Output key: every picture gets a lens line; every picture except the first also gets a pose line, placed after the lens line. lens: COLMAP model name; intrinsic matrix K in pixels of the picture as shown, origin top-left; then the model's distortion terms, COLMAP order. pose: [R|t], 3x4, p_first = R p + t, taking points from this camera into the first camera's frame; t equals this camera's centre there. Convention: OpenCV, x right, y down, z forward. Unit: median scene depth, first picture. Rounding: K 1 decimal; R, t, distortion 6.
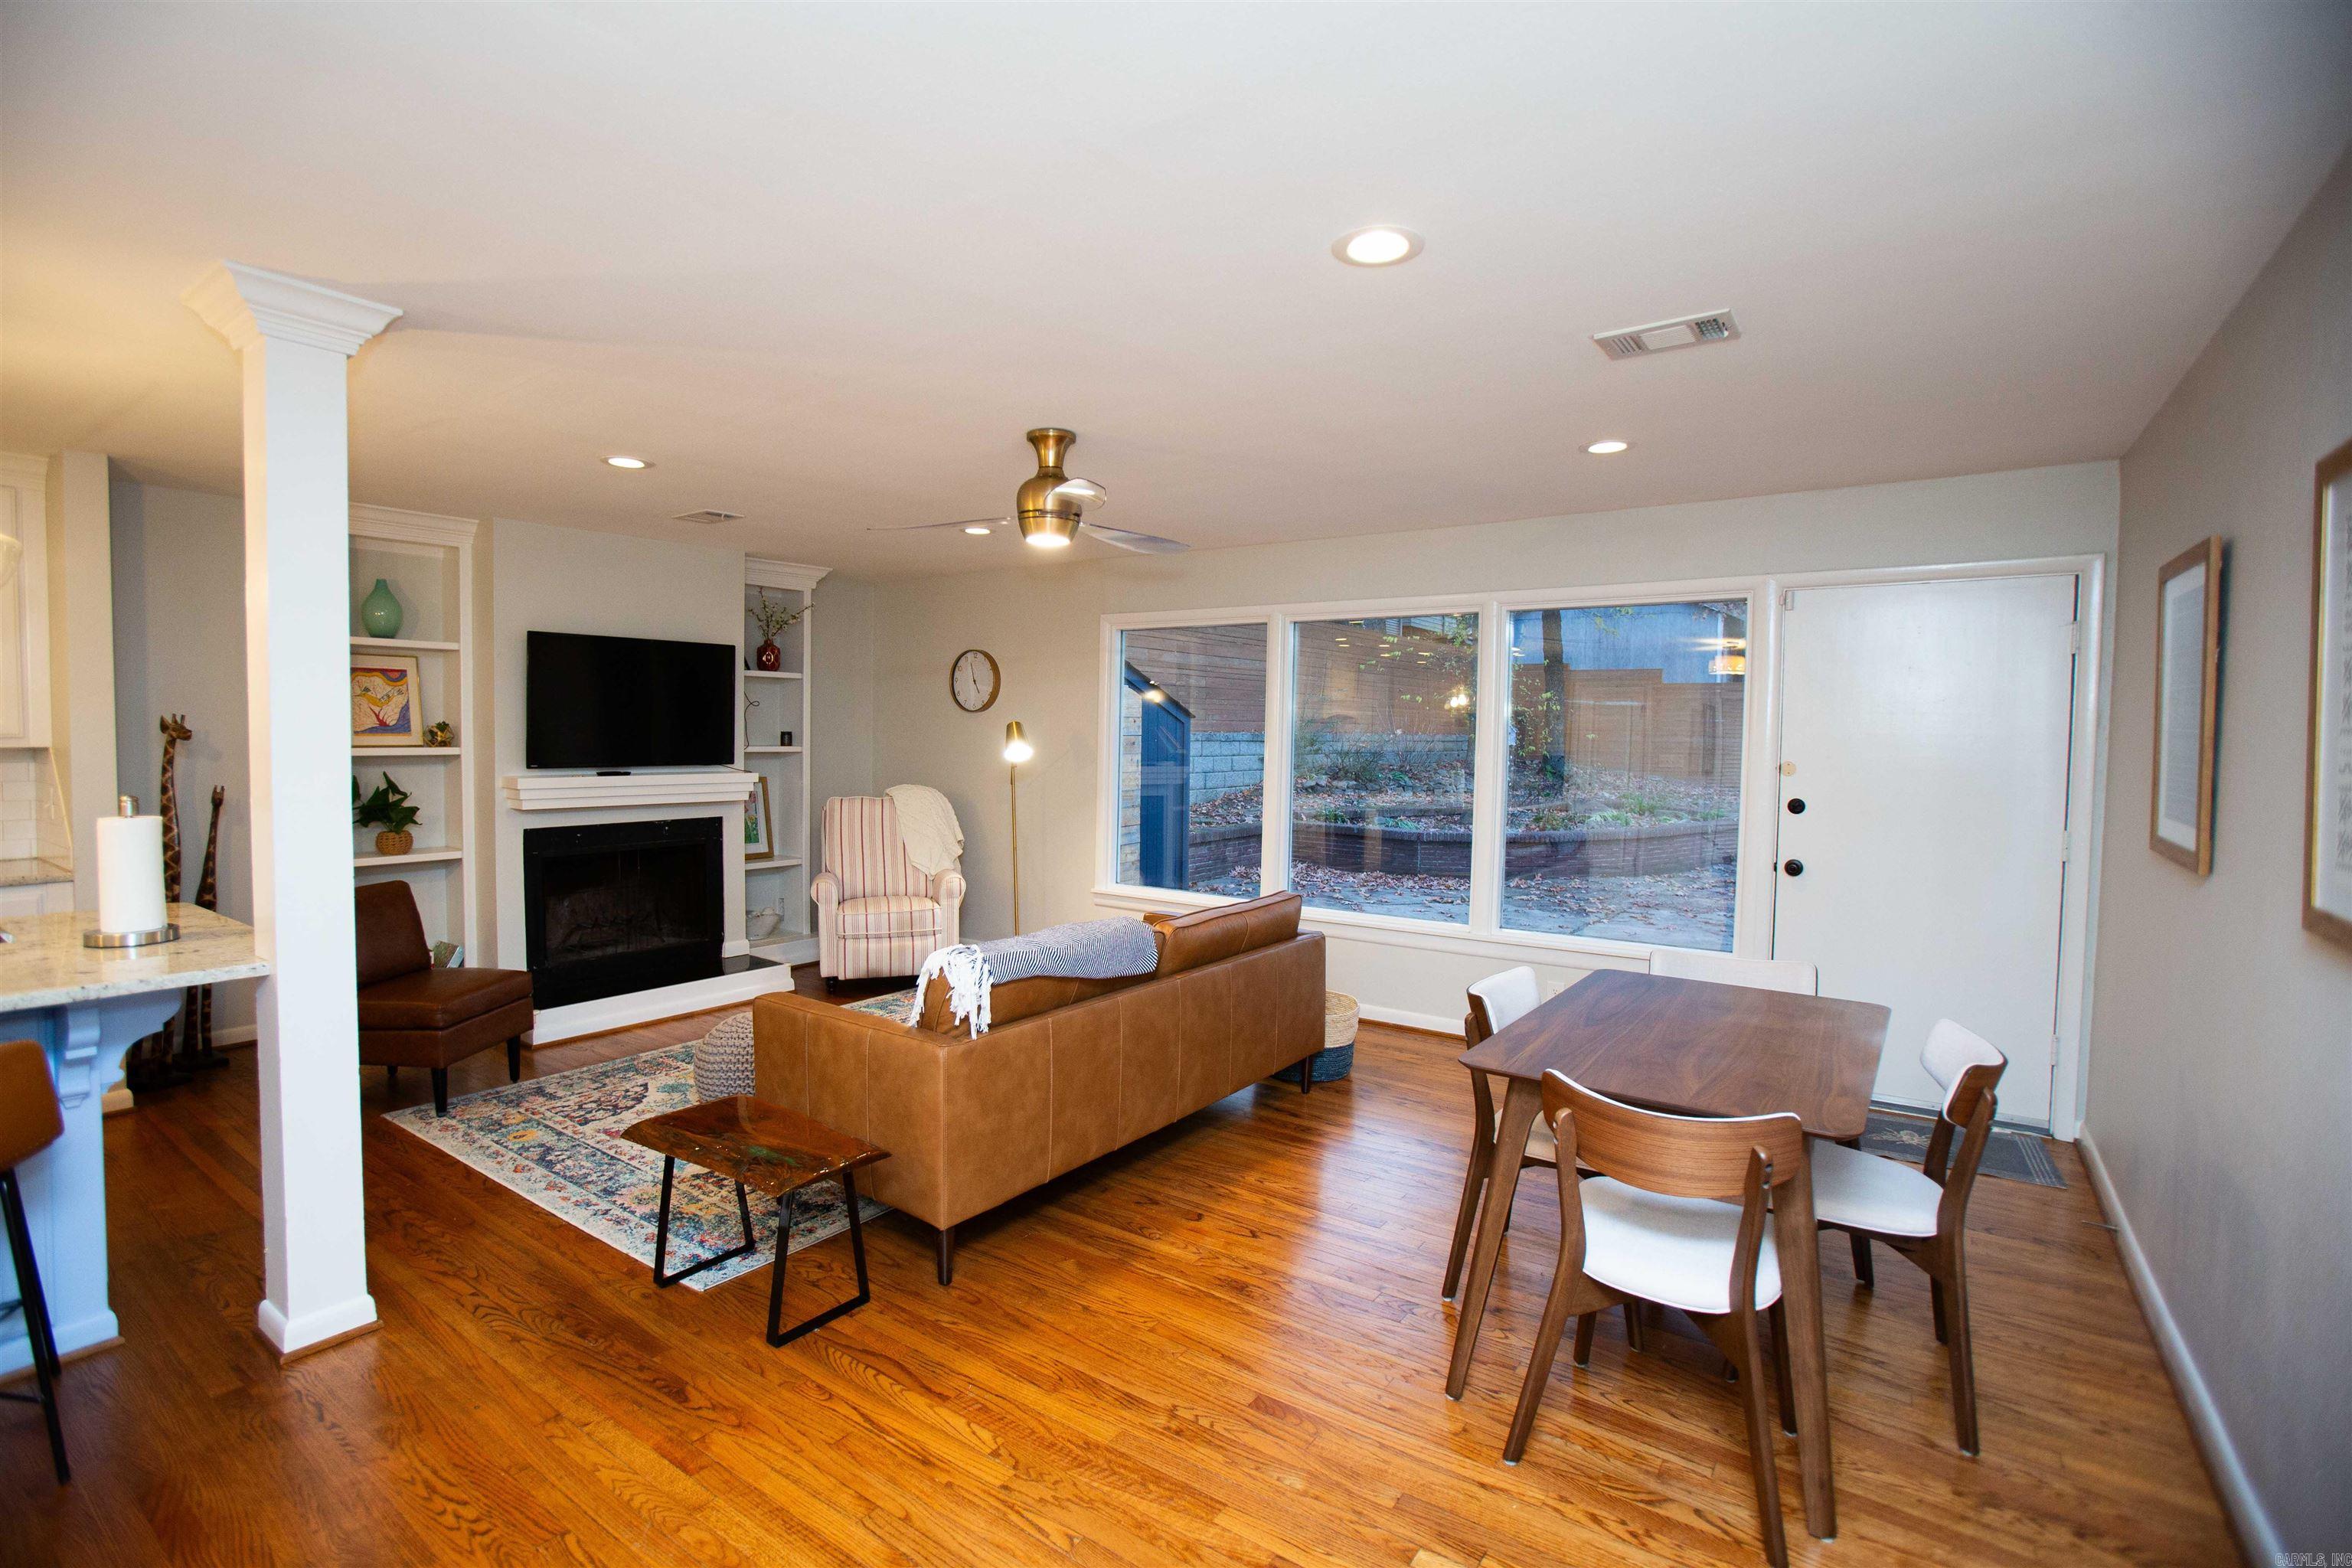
lens RADIAL K [[1098.3, 0, 1130.8], [0, 1098.3, 779.8], [0, 0, 1]] dist [-0.081237, 0.037718]
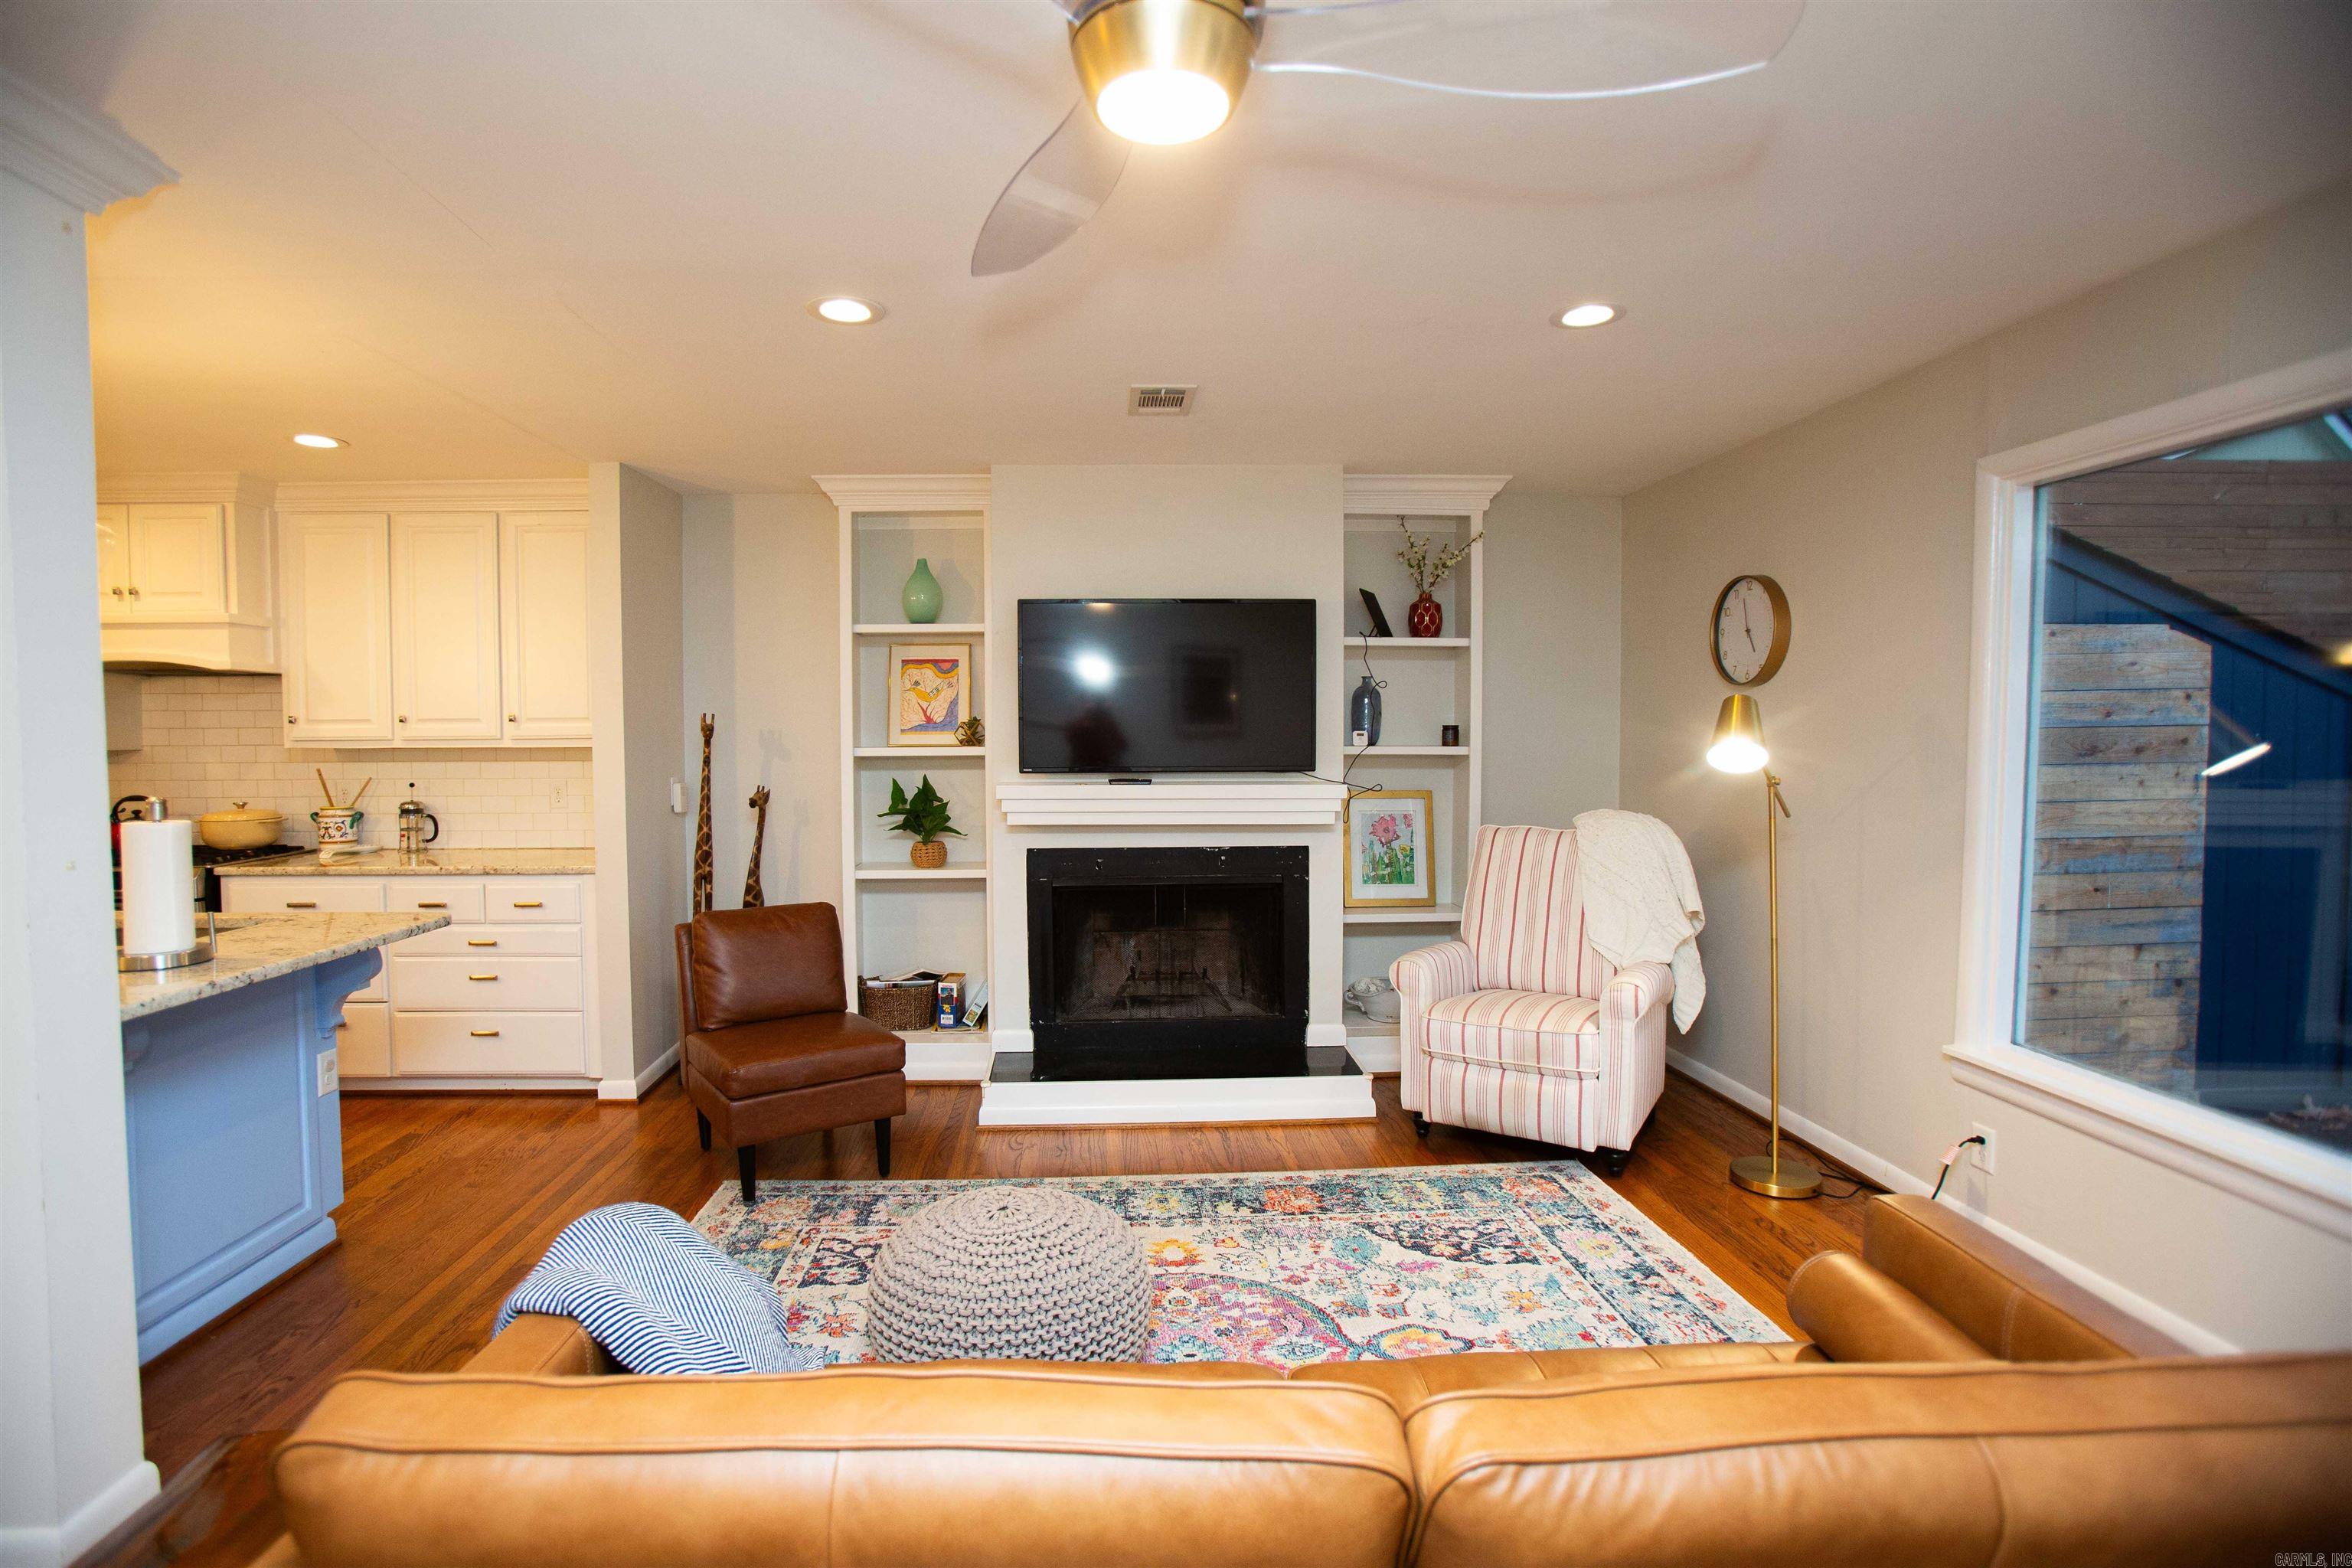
lens RADIAL K [[1098.3, 0, 1130.8], [0, 1098.3, 779.8], [0, 0, 1]] dist [-0.081237, 0.037718]
pose [[0.628134, 0.017994, -0.777897, 0.124002], [-0.023383, 0.999718, 0.004243, -0.010991], [0.777754, 0.015525, 0.628377, 0.563113]]
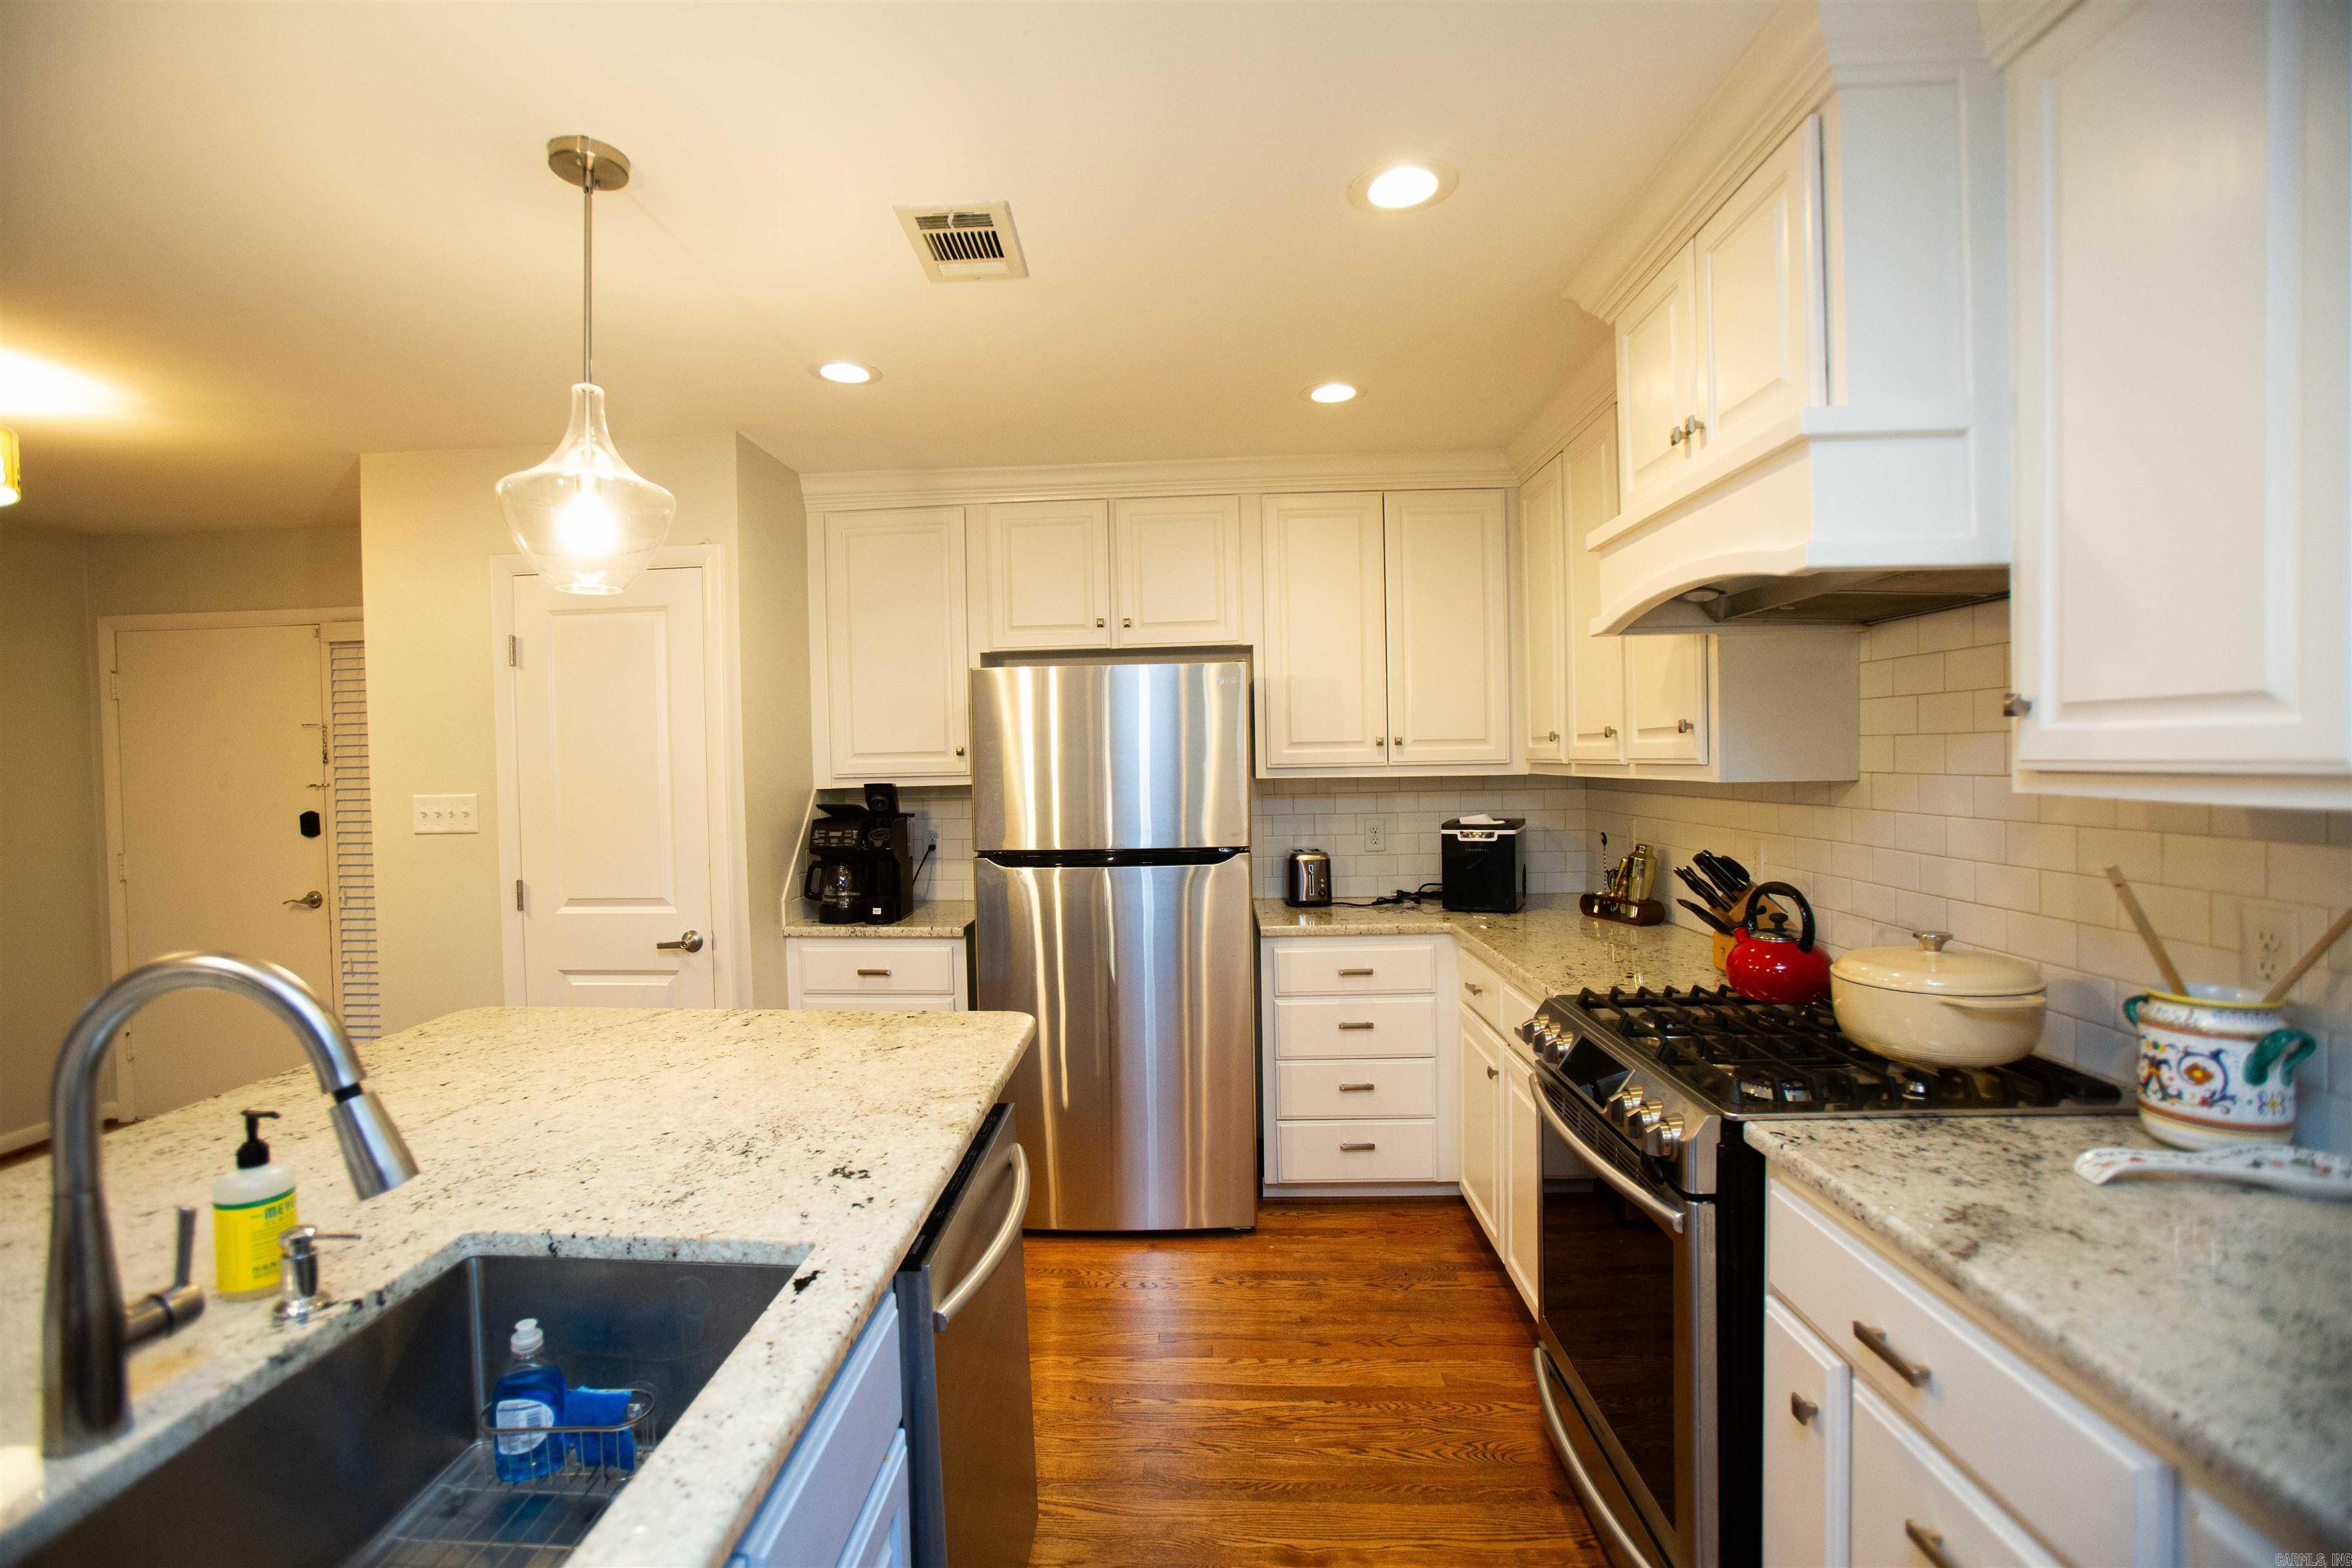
lens RADIAL K [[1098.3, 0, 1130.8], [0, 1098.3, 779.8], [0, 0, 1]] dist [-0.081237, 0.037718]
pose [[-0.839141, 0.014704, -0.543715, -0.639558], [-0.015005, 0.998628, 0.050164, -0.031396], [0.543706, 0.050253, -0.837770, 0.677785]]
